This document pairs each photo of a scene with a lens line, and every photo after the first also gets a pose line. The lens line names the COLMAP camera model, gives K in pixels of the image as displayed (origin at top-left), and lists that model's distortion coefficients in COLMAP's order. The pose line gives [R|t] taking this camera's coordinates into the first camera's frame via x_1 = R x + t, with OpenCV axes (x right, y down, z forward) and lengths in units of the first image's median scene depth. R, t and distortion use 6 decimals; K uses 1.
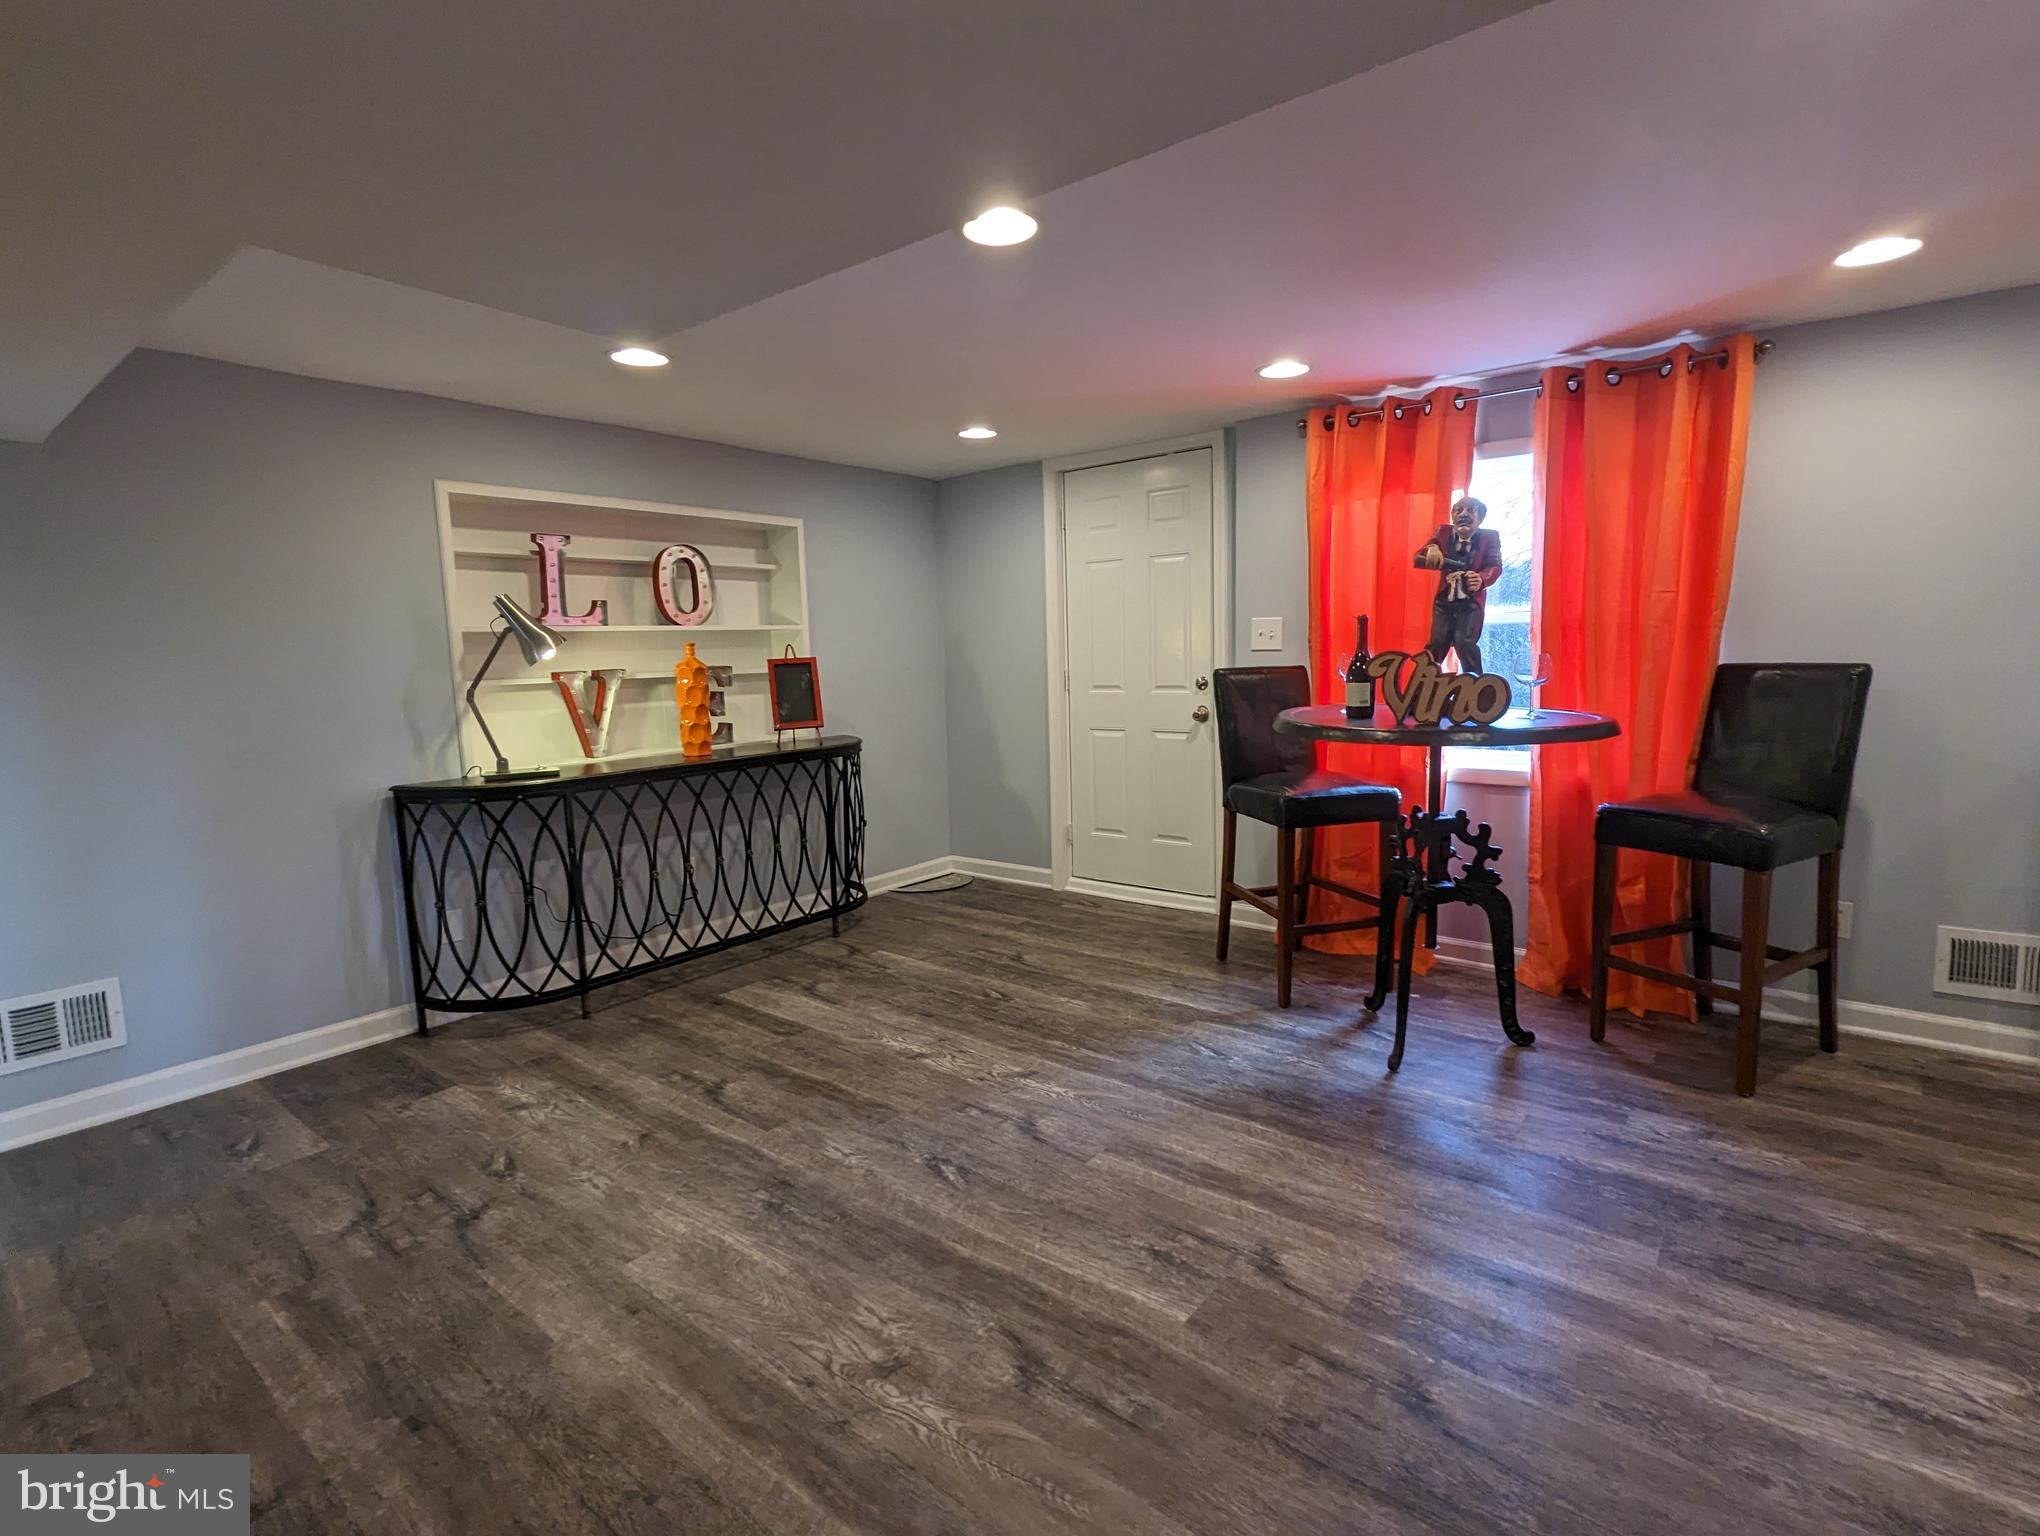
lens RADIAL K [[982.7, 0, 1020.0], [0, 982.7, 768.0], [0, 0, 1]] dist [-0.000815, 0.000131]
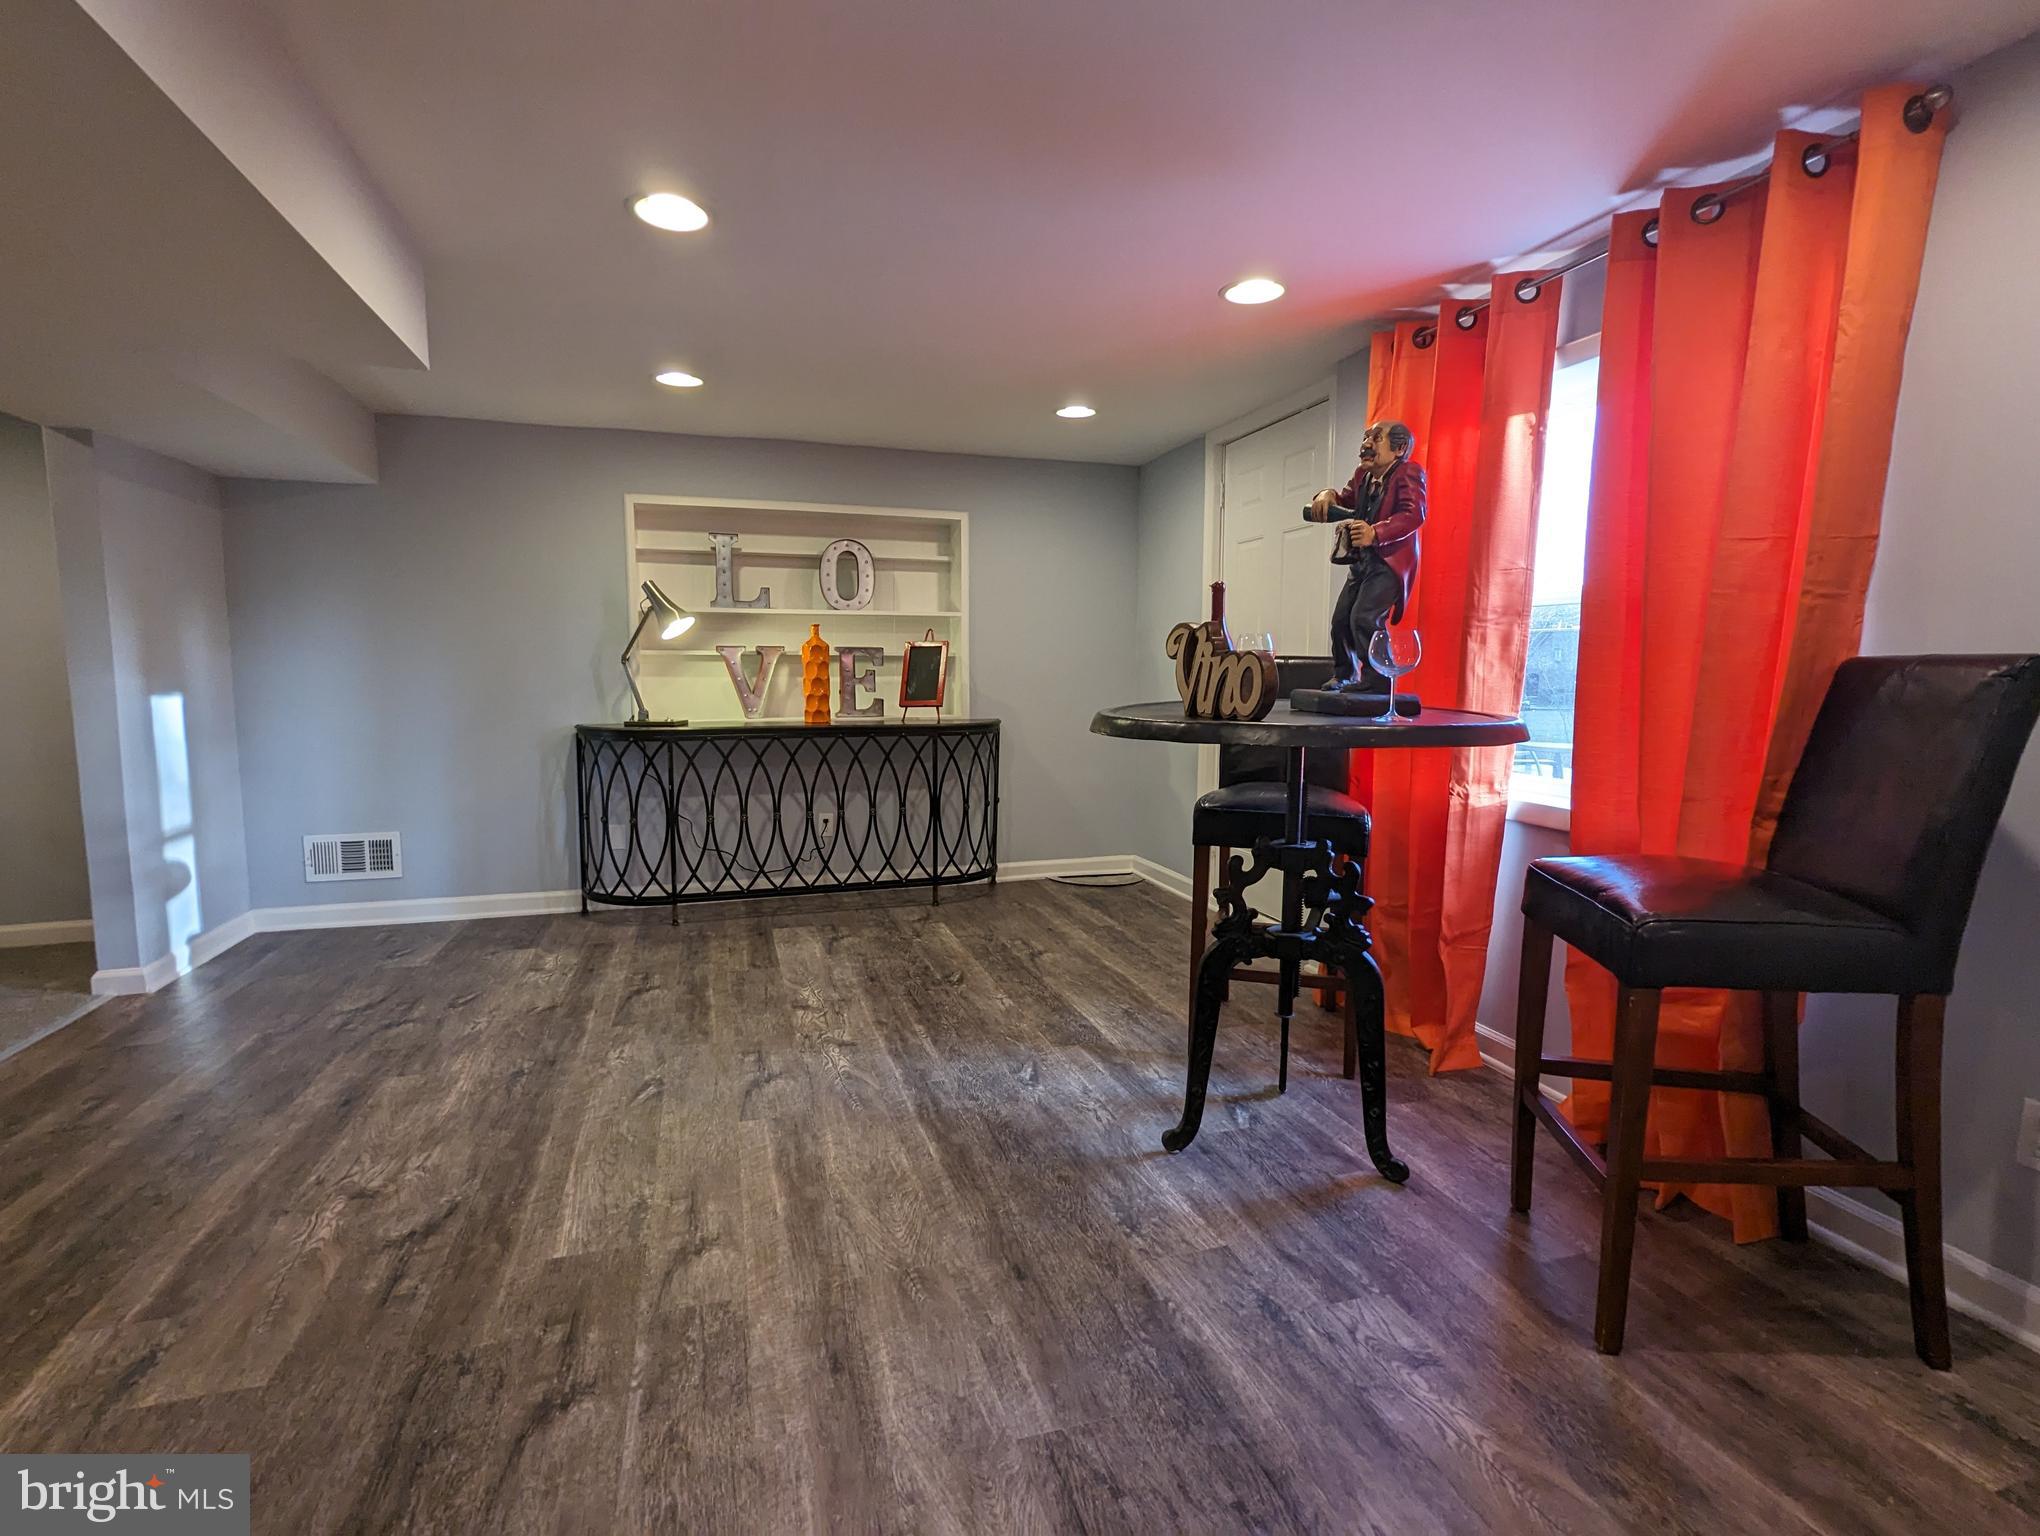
lens RADIAL K [[979.6, 0, 1020.0], [0, 979.6, 768.0], [0, 0, 1]] dist [0.000541, 0.000221]
pose [[0.827725, 0.088686, -0.554081, 0.604855], [-0.095291, 0.995305, 0.016955, -0.002599], [0.552983, 0.038765, 0.832290, 0.224884]]
